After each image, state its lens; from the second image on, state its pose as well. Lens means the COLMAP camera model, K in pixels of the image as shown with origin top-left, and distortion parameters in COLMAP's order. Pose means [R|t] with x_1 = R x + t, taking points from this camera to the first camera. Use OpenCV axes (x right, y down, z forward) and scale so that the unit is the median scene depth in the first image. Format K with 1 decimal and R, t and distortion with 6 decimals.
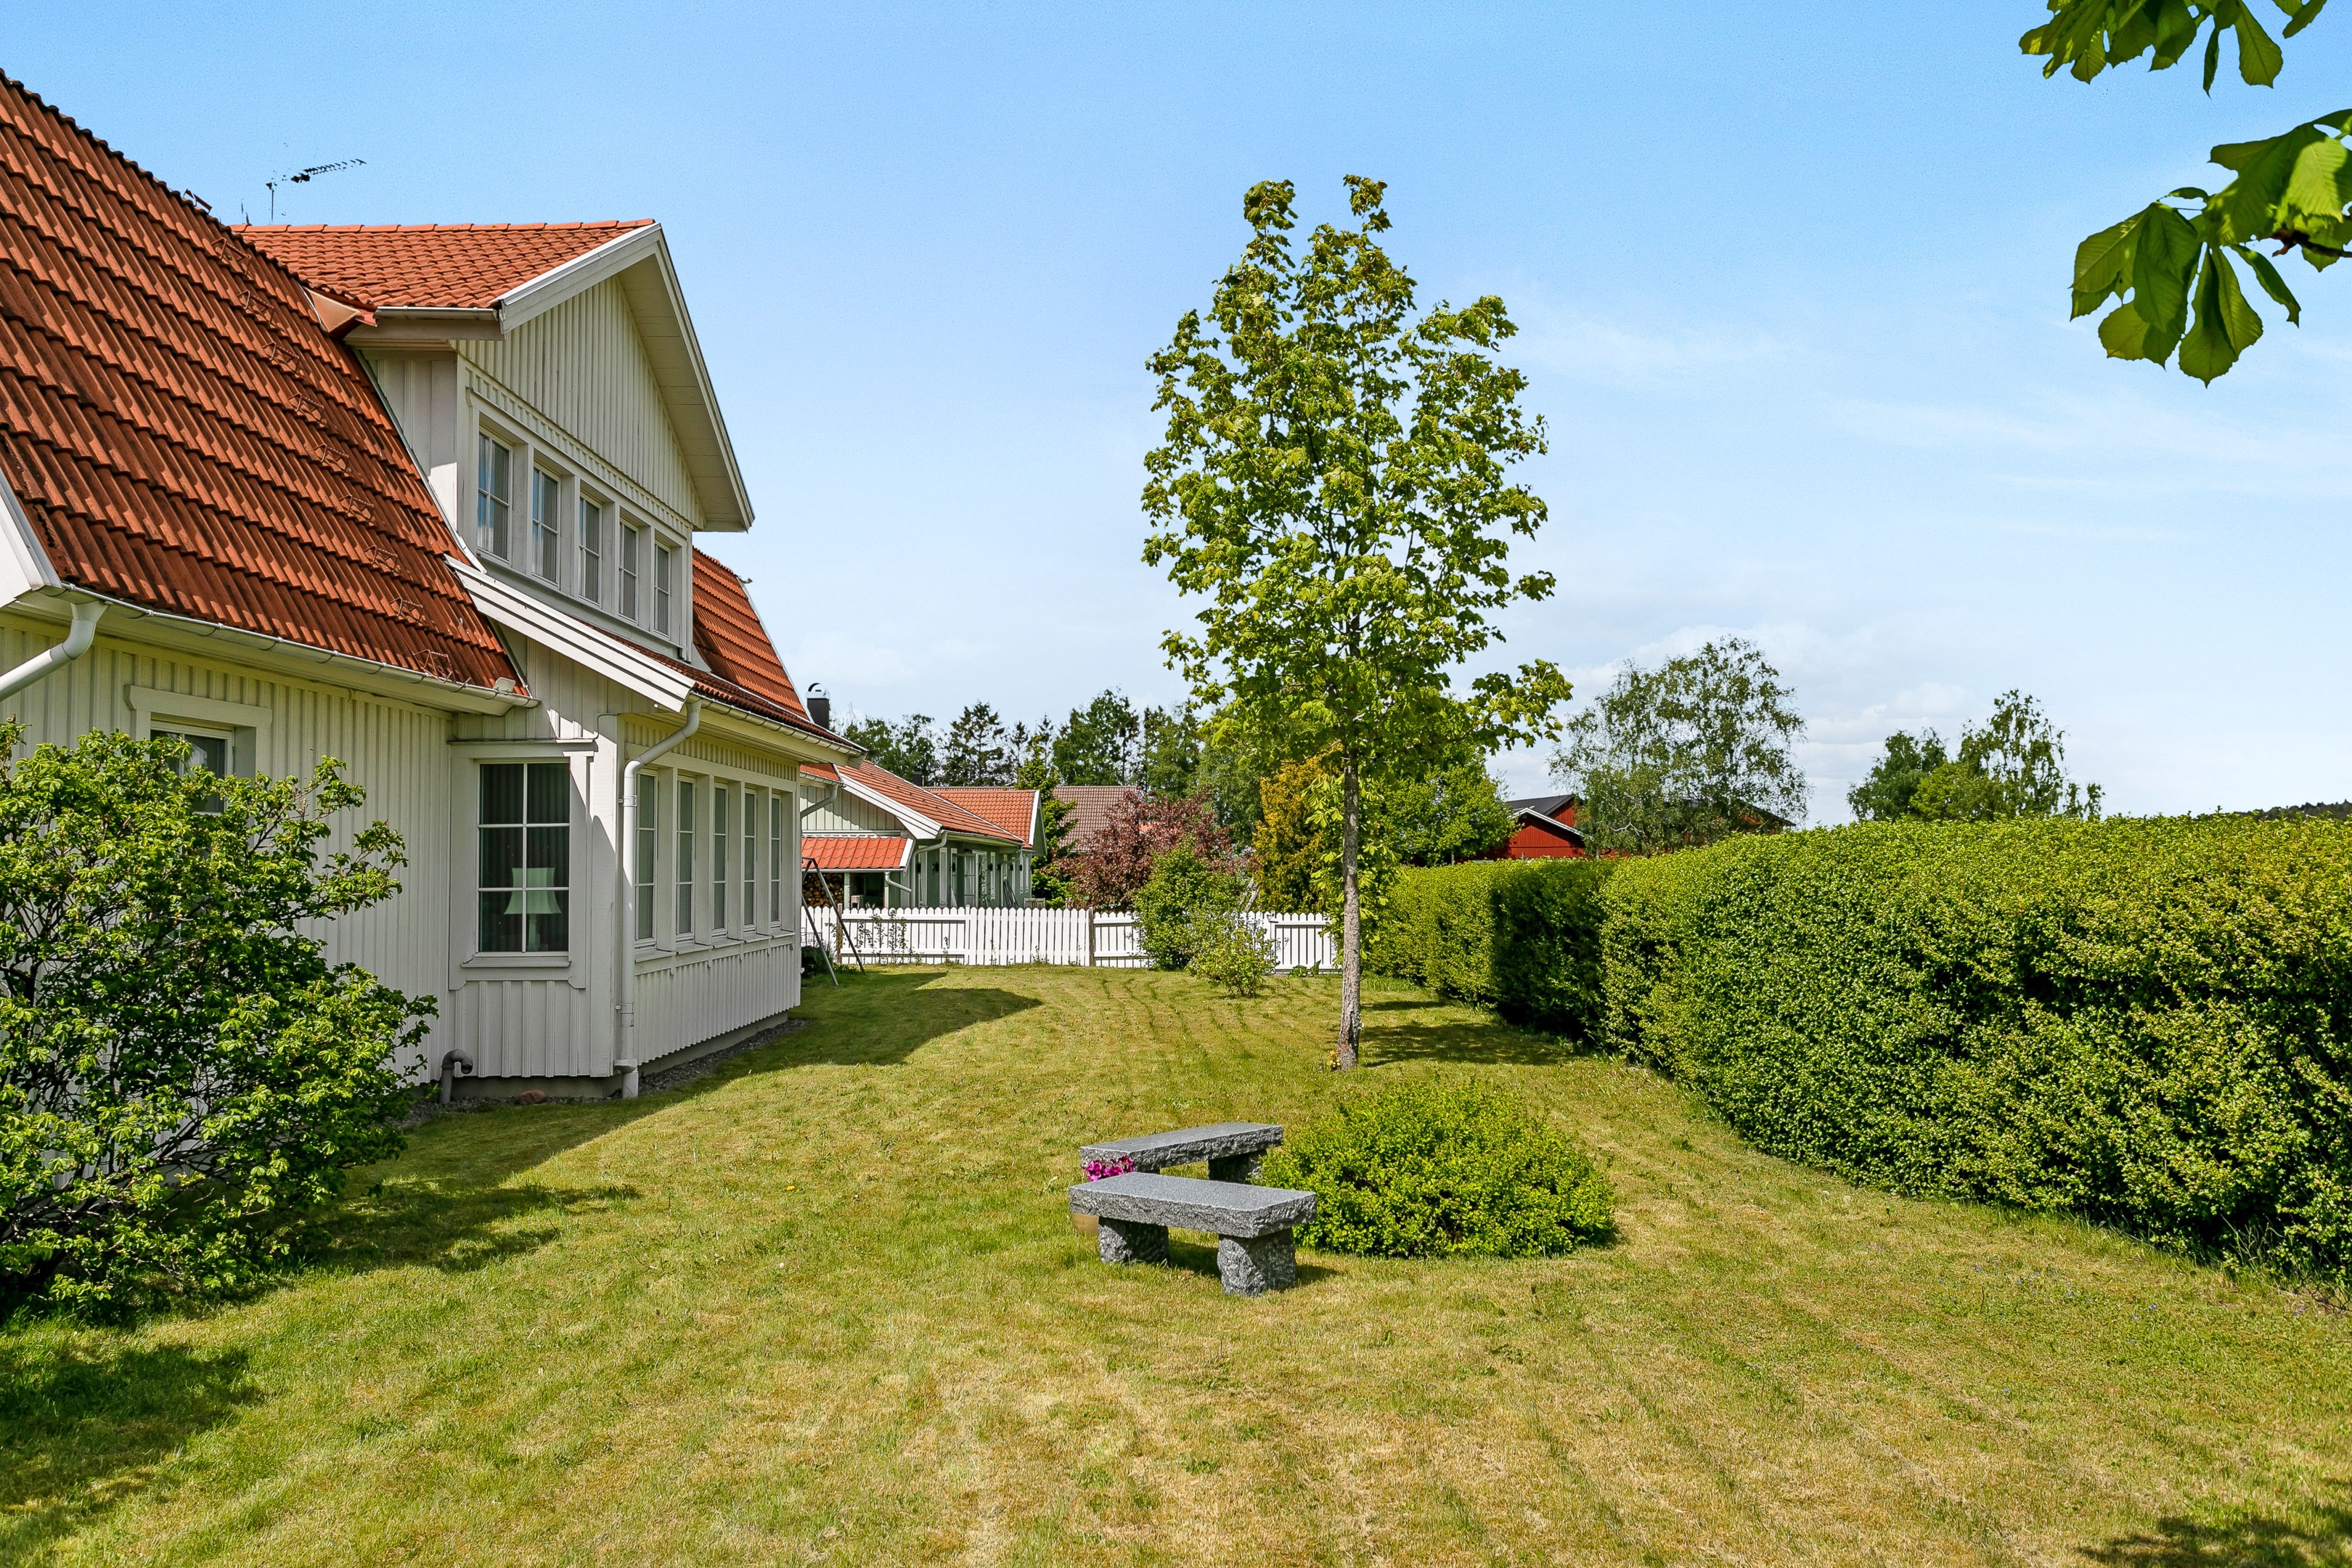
lens RADIAL K [[1804.4, 0, 1176.0], [0, 1804.4, 784.0], [0, 0, 1]] dist [-0.003545, -0.002793]
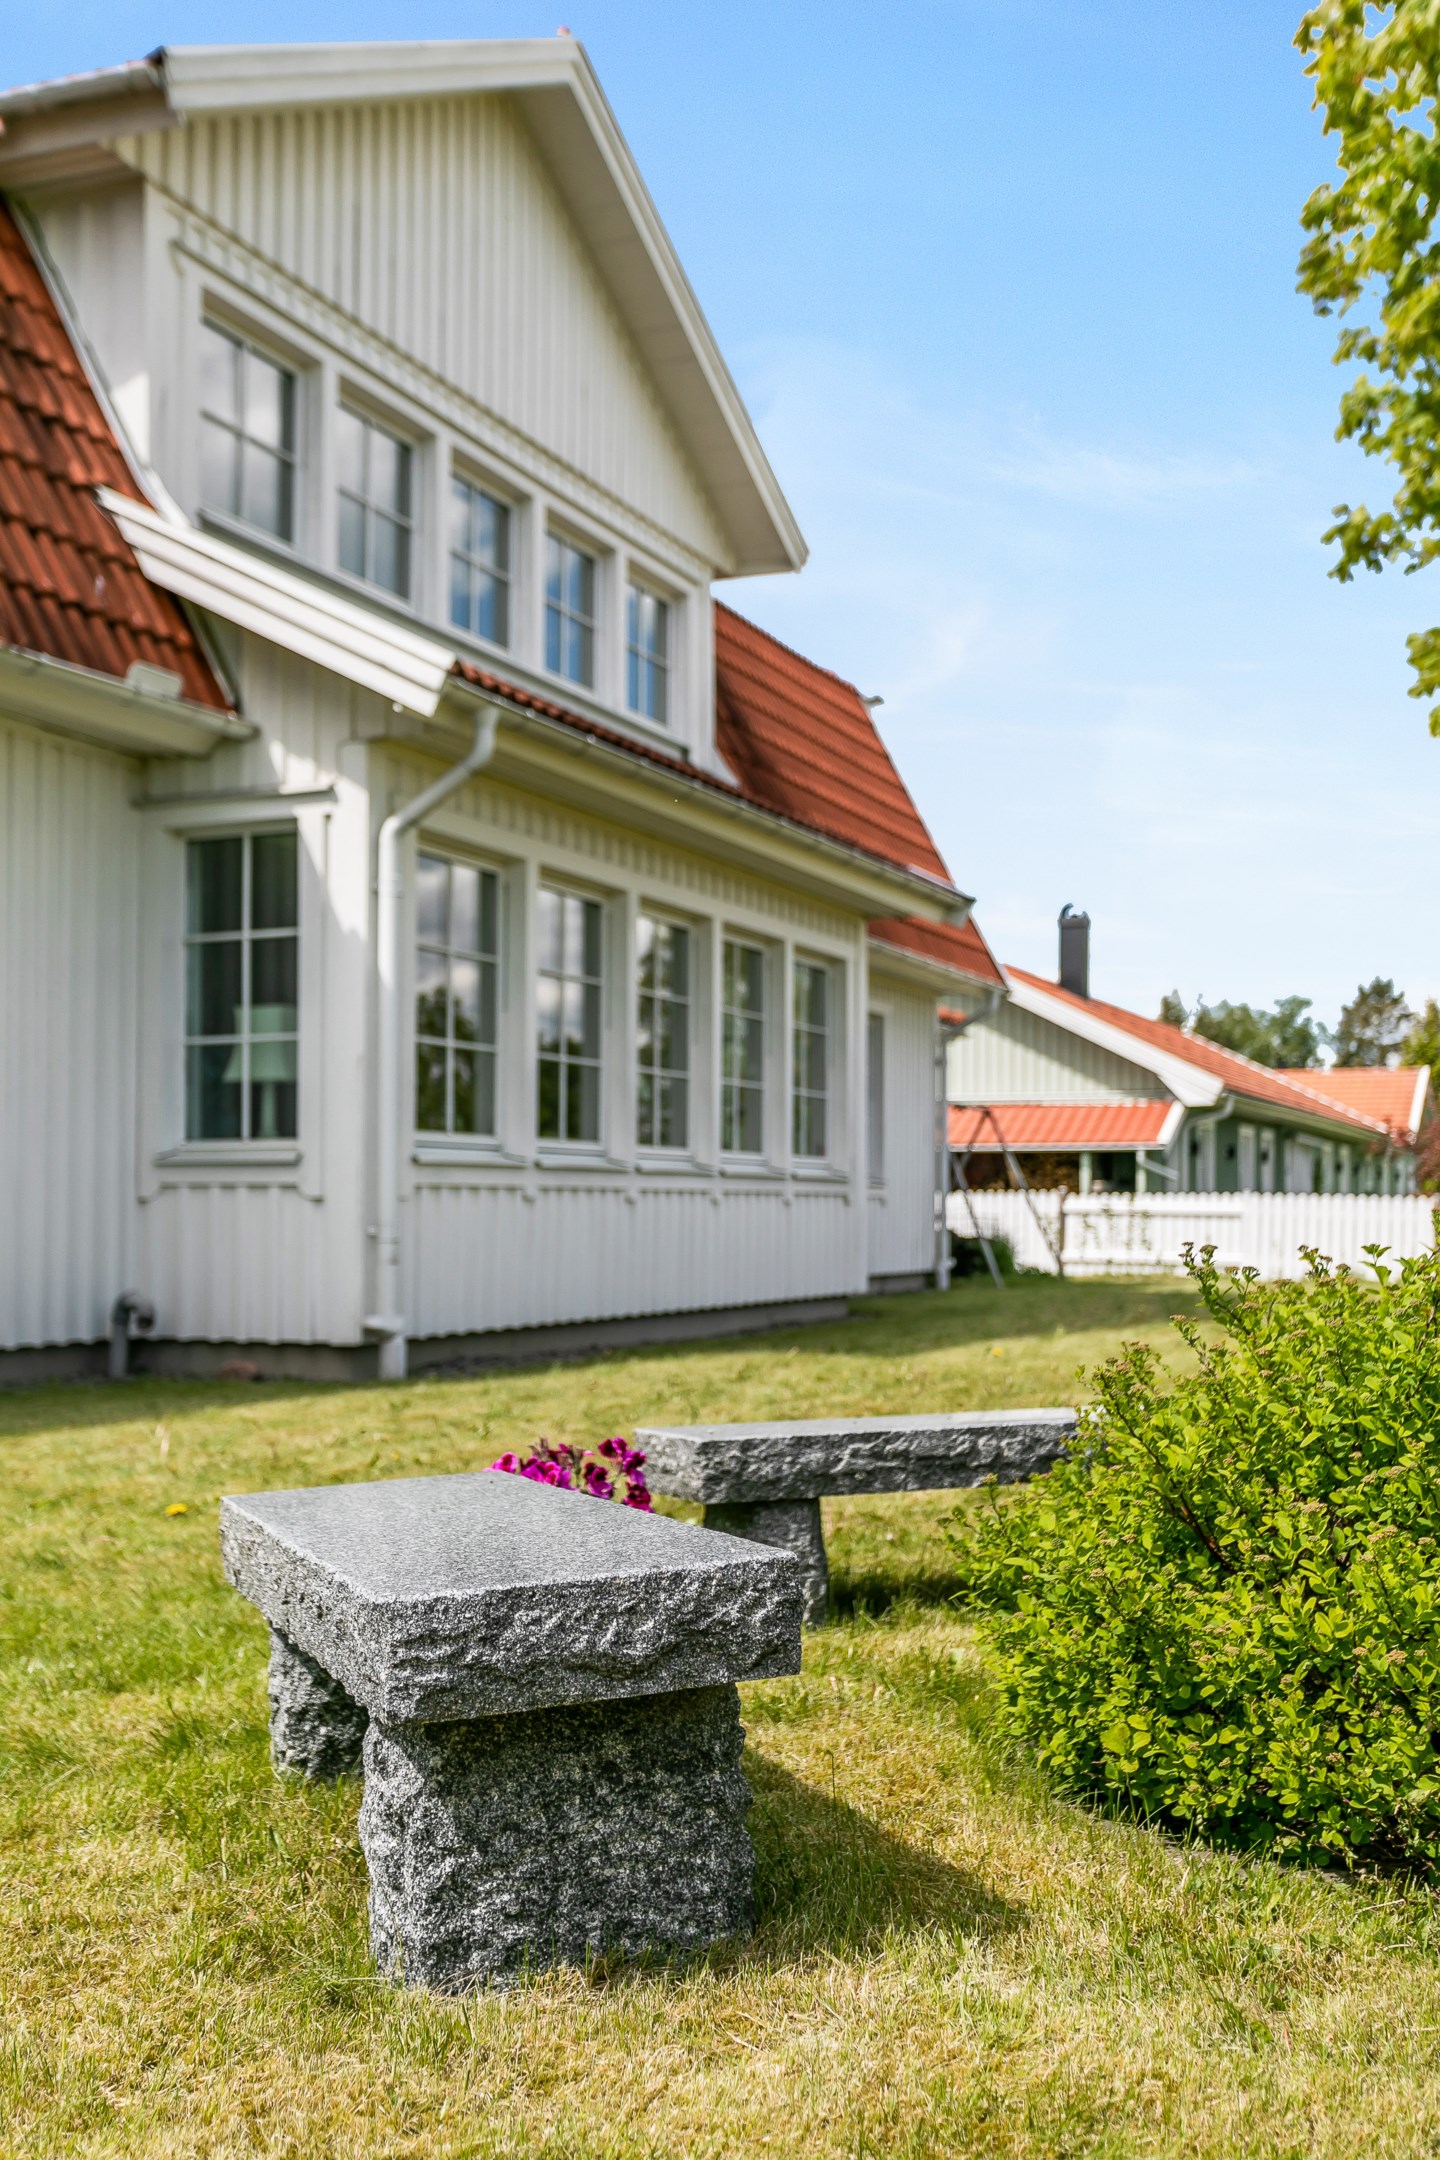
lens RADIAL K [[2200.5, 0, 718.2], [0, 2200.5, 1150.8], [0, 0, 1]] dist [0.013351, -0.003480]
pose [[0.914358, -0.003334, -0.404893, 0.089130], [0.009899, 0.999851, 0.014123, 0.087181], [0.404786, -0.016921, 0.914255, 0.377244]]
